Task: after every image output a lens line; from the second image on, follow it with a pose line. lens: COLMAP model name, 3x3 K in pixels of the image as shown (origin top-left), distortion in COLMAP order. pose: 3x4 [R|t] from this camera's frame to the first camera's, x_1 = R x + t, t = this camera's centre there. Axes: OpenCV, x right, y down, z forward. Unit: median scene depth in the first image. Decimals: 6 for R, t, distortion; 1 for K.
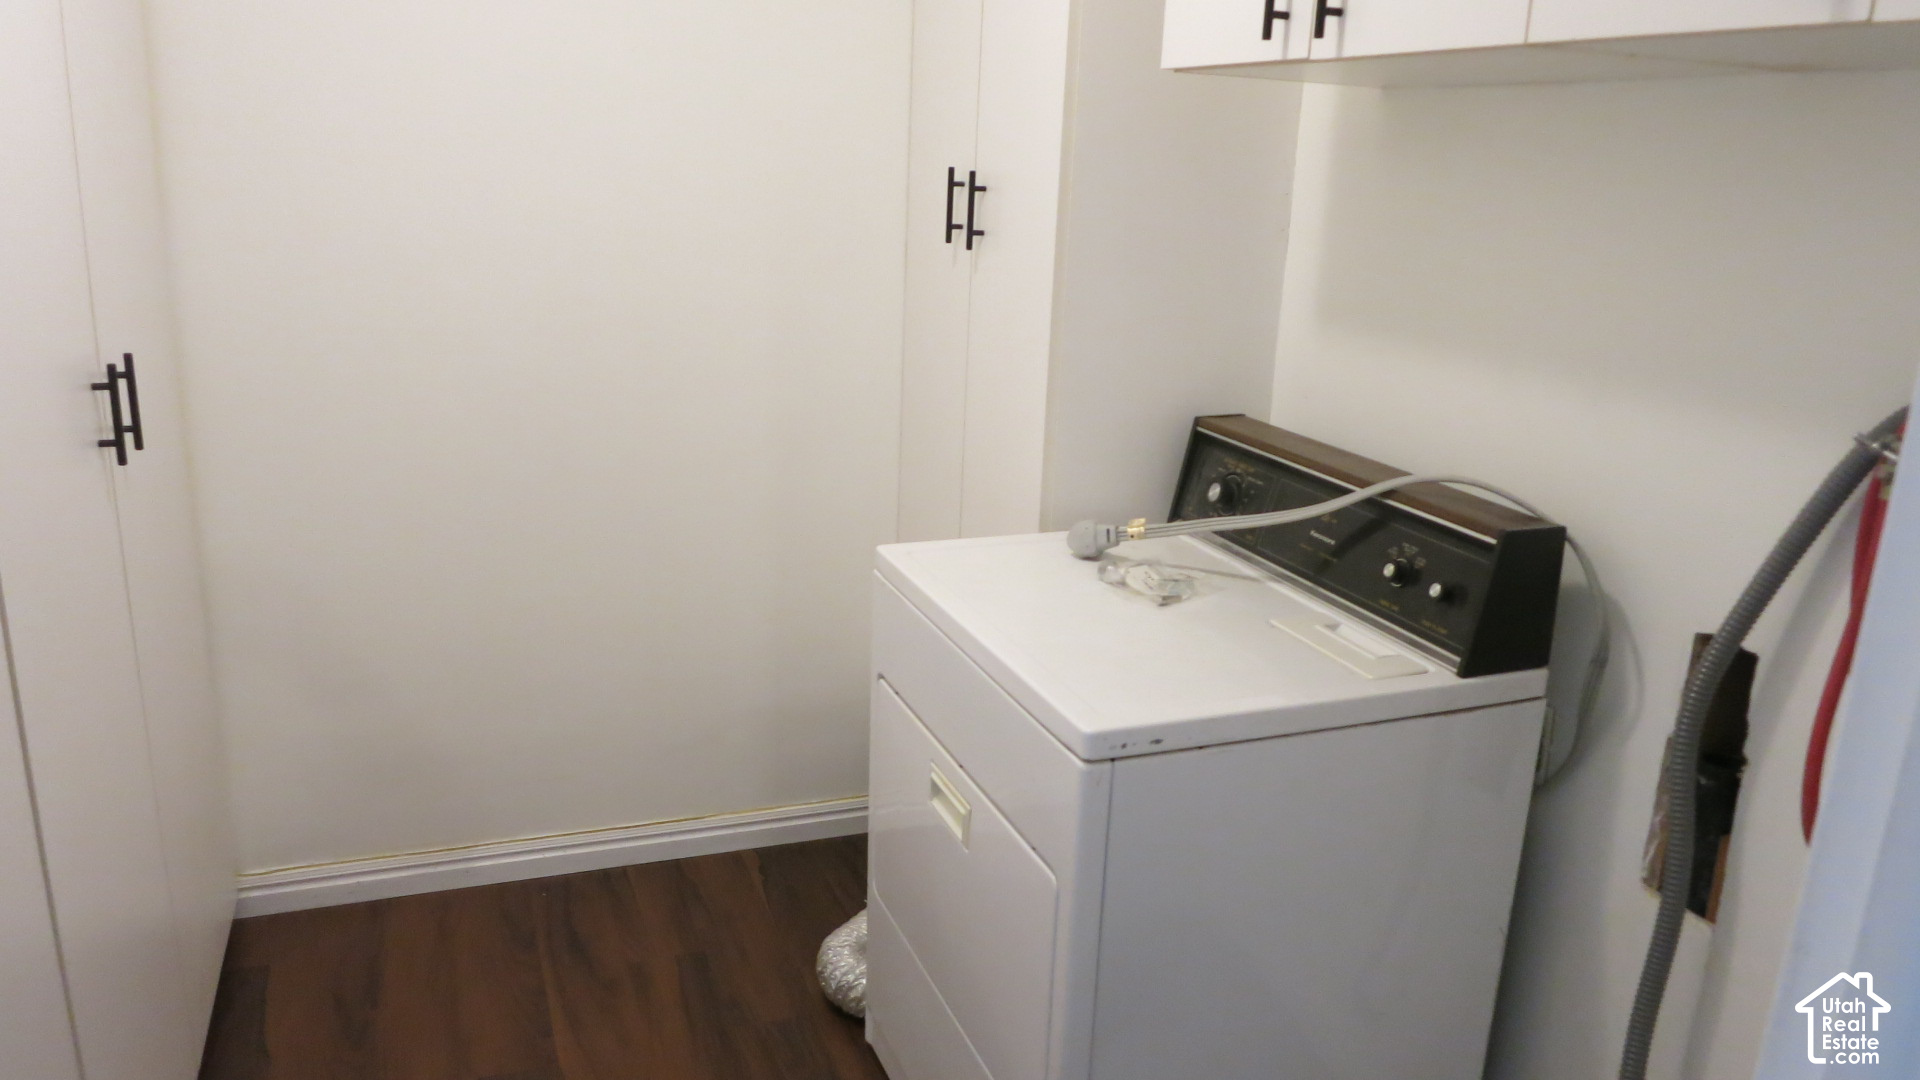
lens RADIAL K [[1372.3, 0, 960.0], [0, 1372.3, 540.0], [0, 0, 1]] dist [-0.044248, -0.000857]
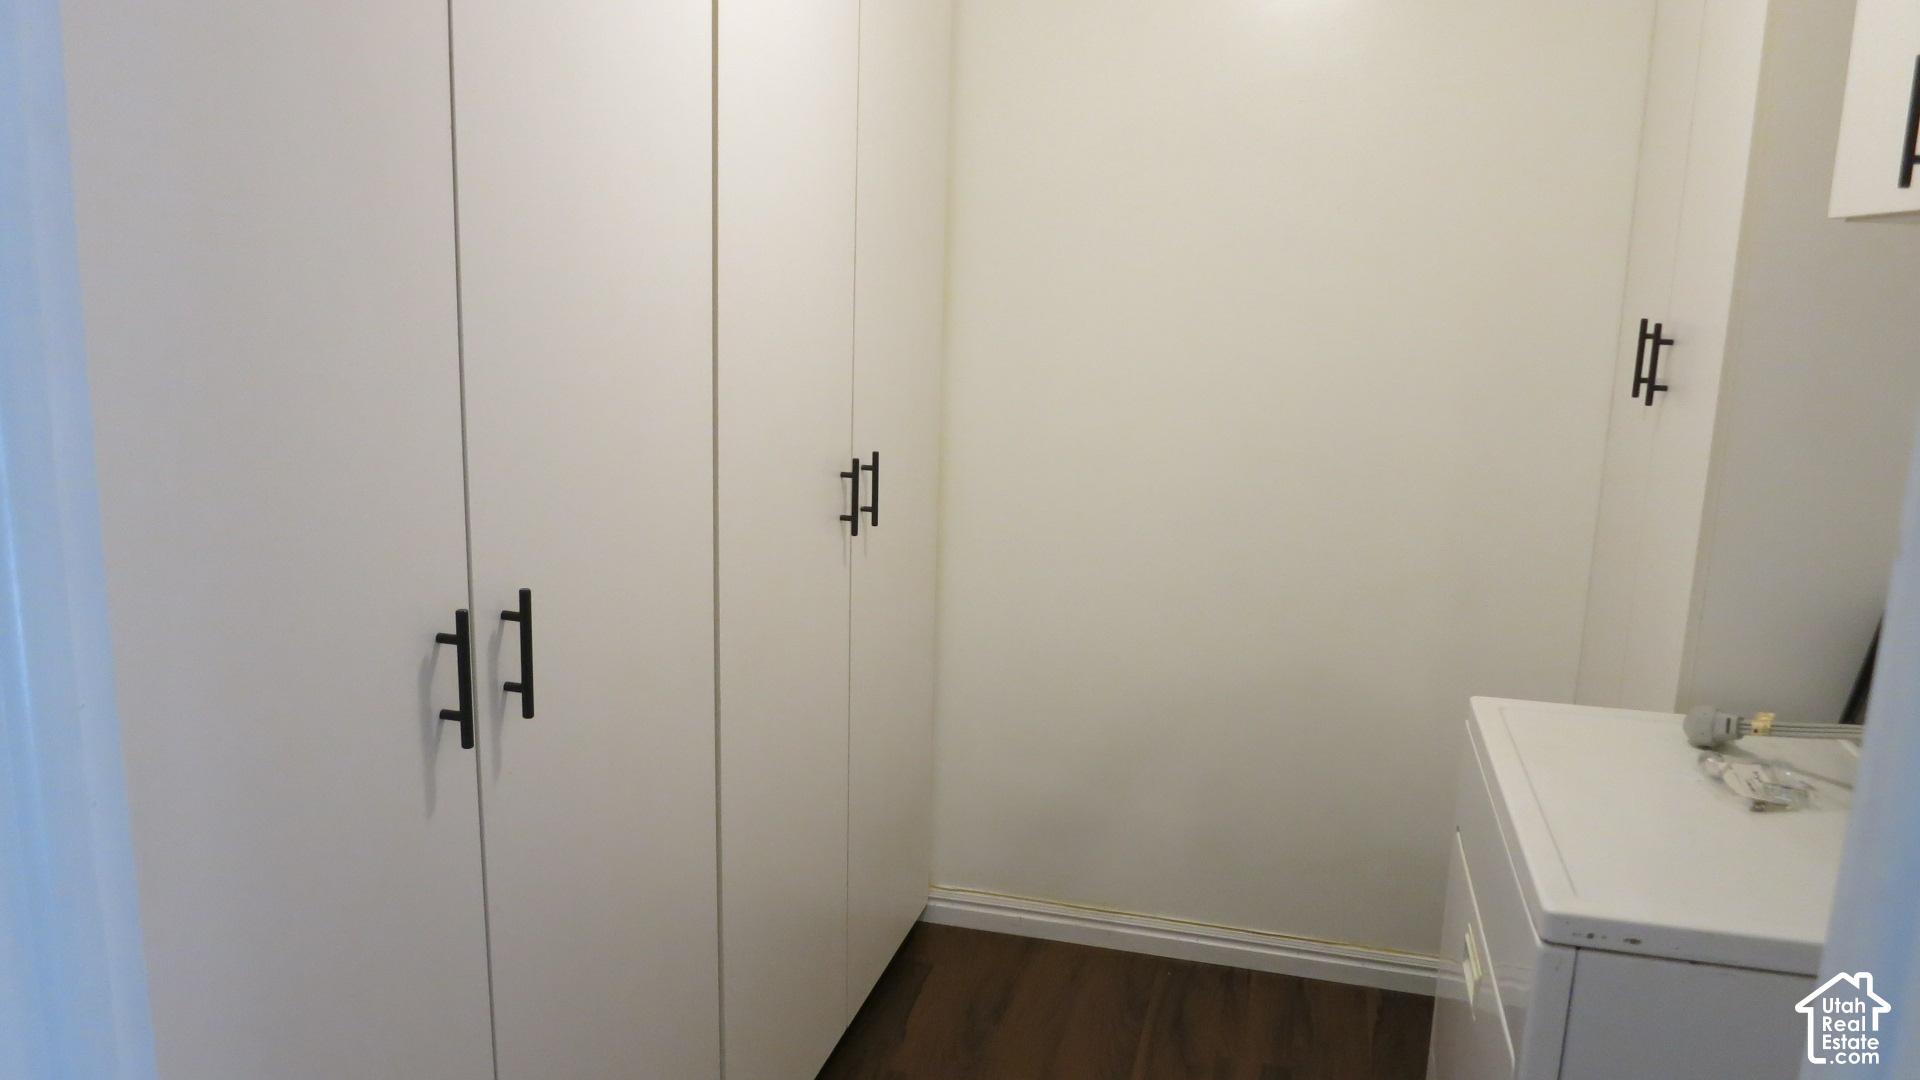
lens RADIAL K [[1372.3, 0, 960.0], [0, 1372.3, 540.0], [0, 0, 1]] dist [-0.044248, -0.000857]
pose [[0.810431, 0.099681, -0.577291, 0.199669], [-0.153122, 0.987205, -0.044499, -0.006883], [0.565469, 0.124459, 0.815325, -0.022270]]
